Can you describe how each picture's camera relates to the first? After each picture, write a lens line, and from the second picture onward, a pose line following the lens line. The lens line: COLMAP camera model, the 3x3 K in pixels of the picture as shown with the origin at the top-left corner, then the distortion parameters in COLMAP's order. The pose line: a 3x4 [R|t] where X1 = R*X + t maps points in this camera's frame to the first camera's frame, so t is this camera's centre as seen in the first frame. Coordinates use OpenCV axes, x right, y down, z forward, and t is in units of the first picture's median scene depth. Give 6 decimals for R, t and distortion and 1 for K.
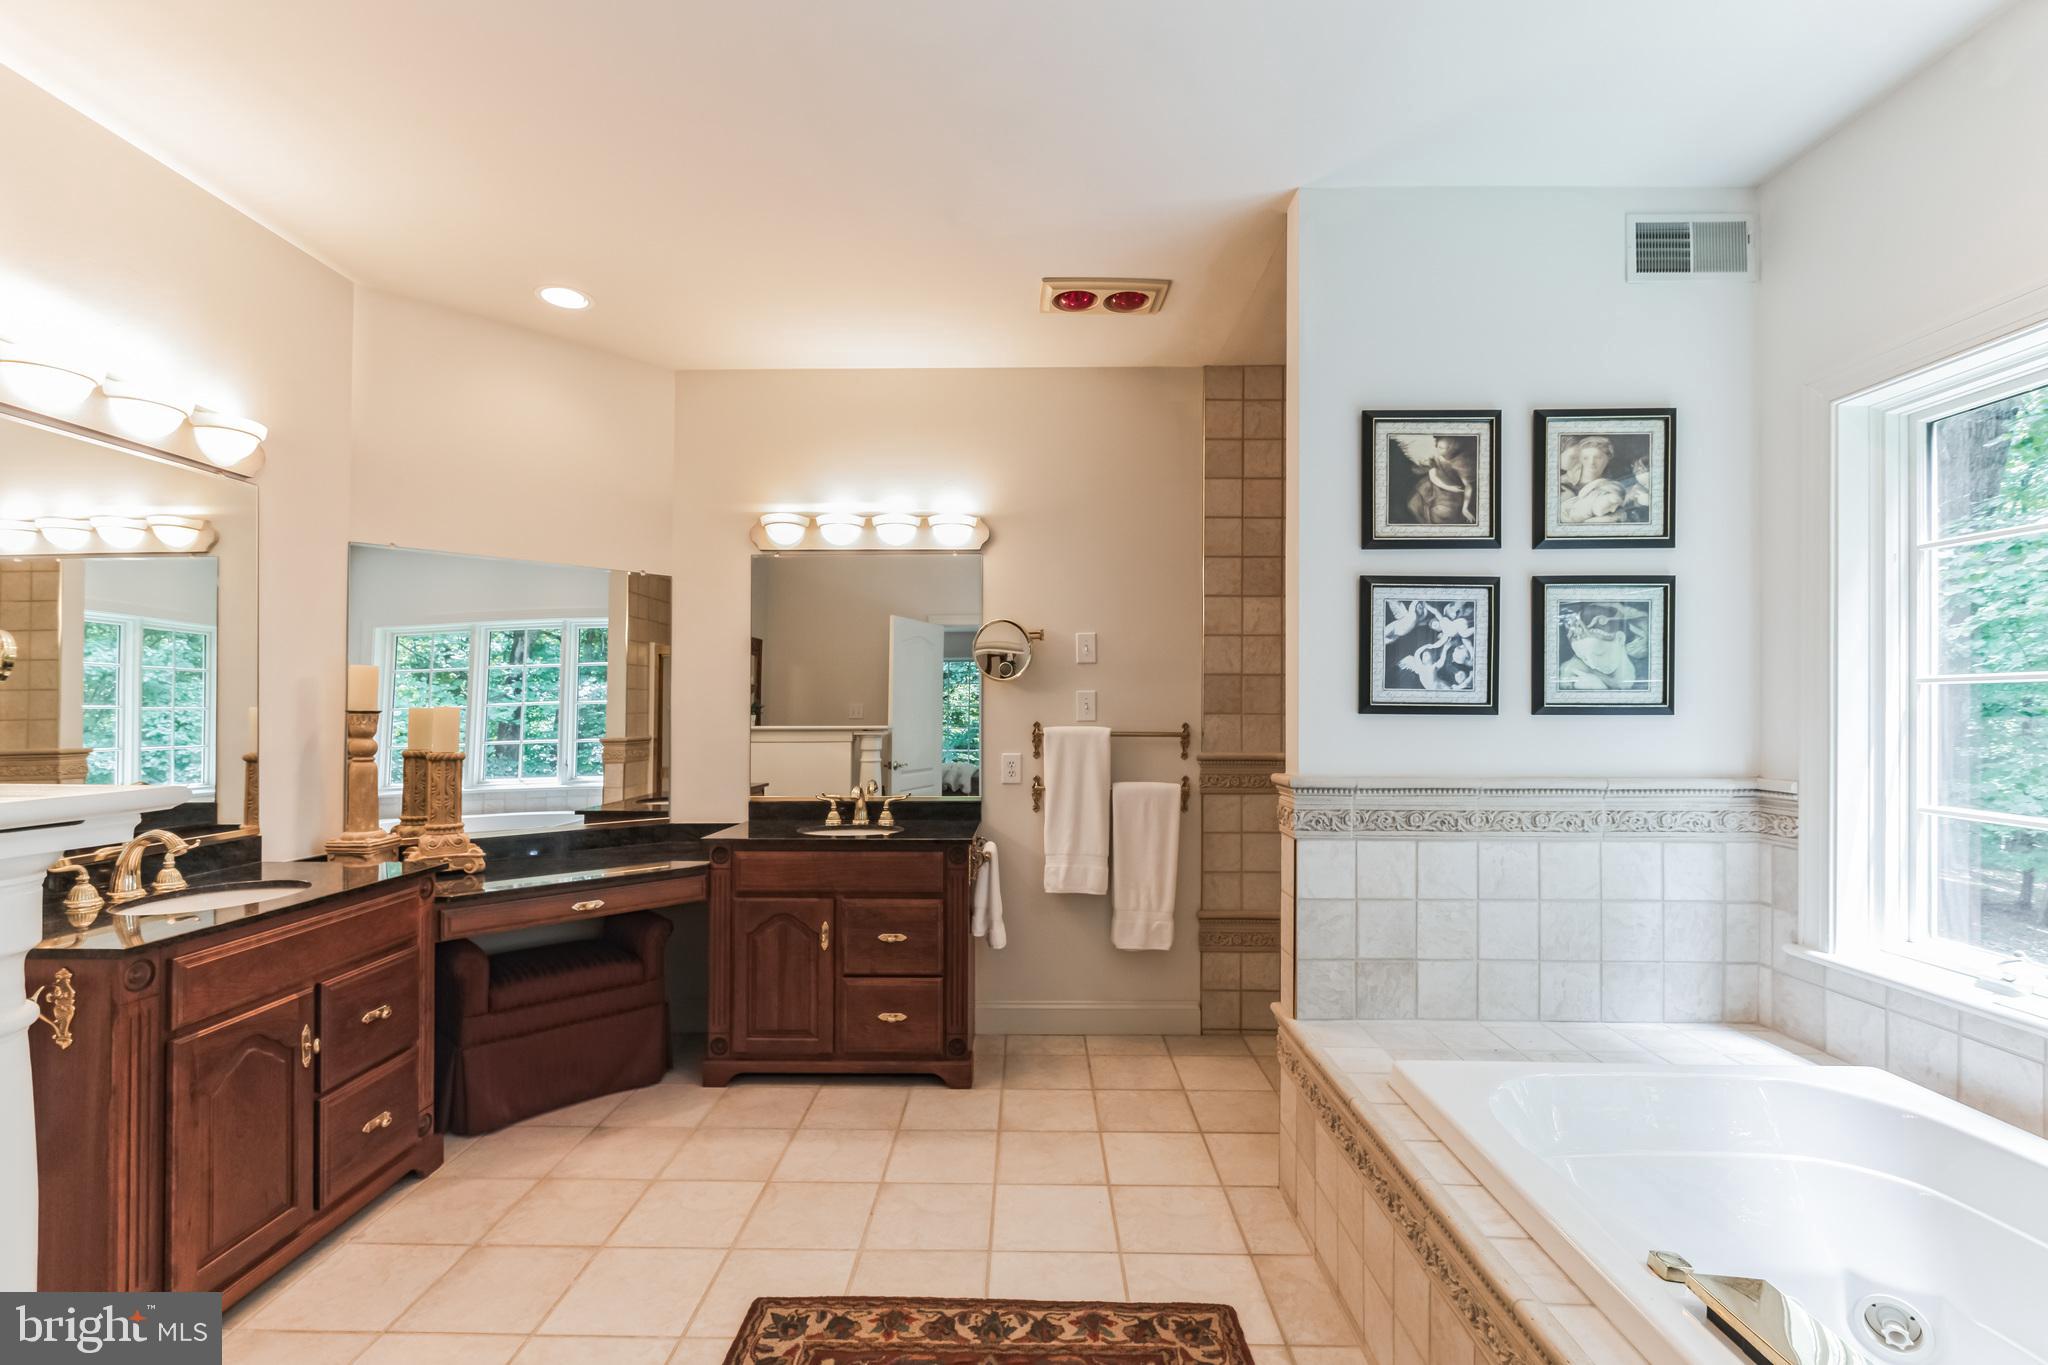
lens RADIAL K [[913.0, 0, 1021.5], [0, 913.0, 700.0], [0, 0, 1]] dist [0.001151, -0.000325]
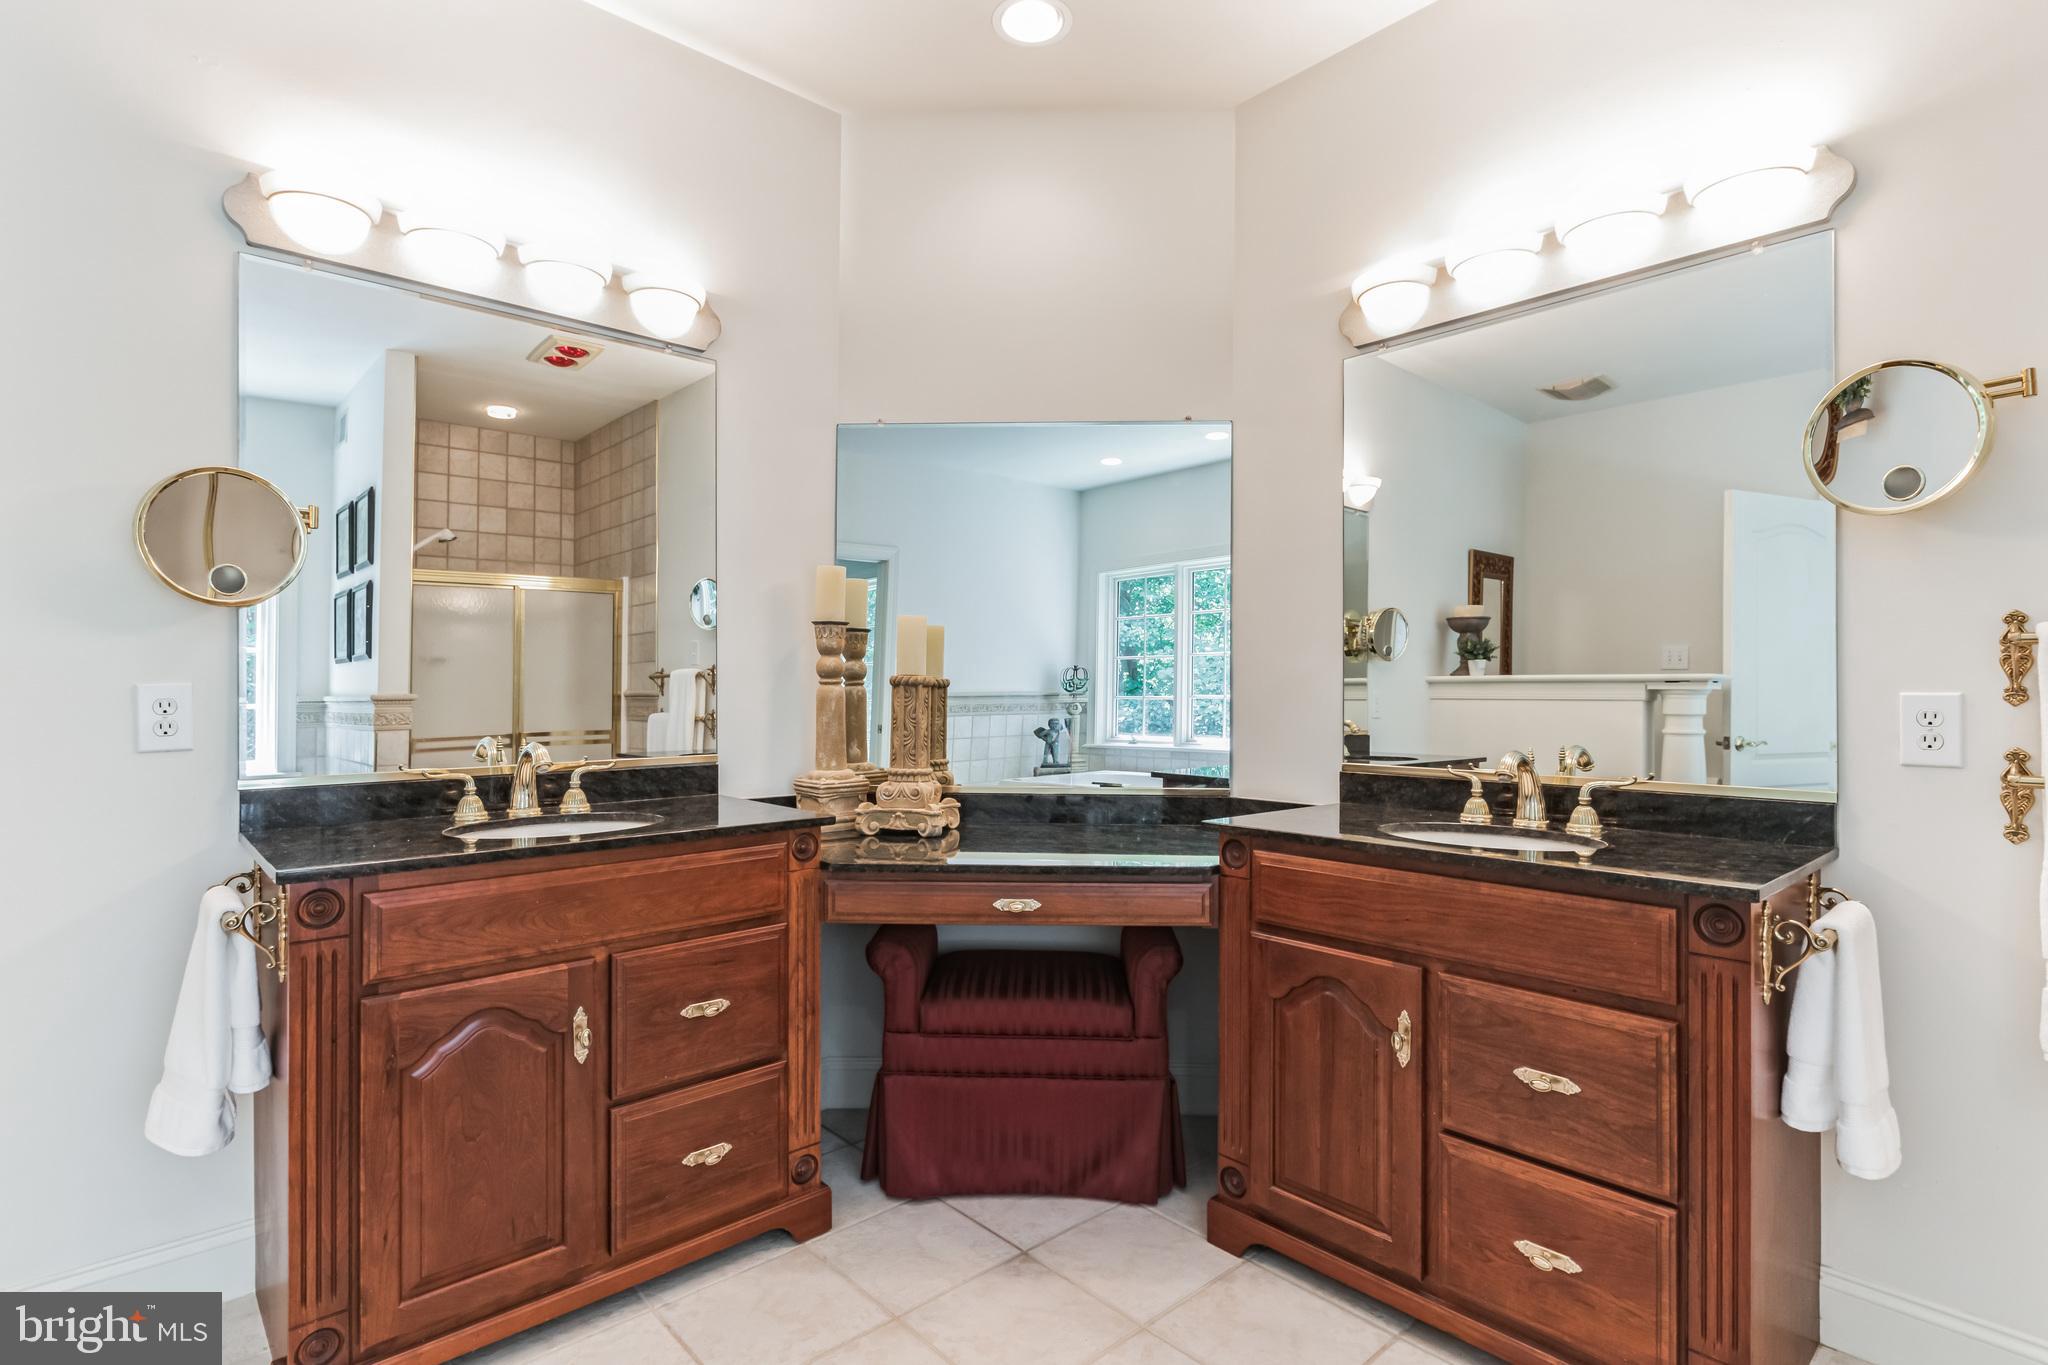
lens RADIAL K [[965.7, 0, 1071.5], [0, 965.7, 682.5], [0, 0, 1]] dist [-0.001951, 0.000415]
pose [[0.678843, -0.008652, -0.734233, 0.052528], [0.006923, 0.999962, -0.005382, 0.062803], [0.734251, -0.001430, 0.678876, 0.501344]]
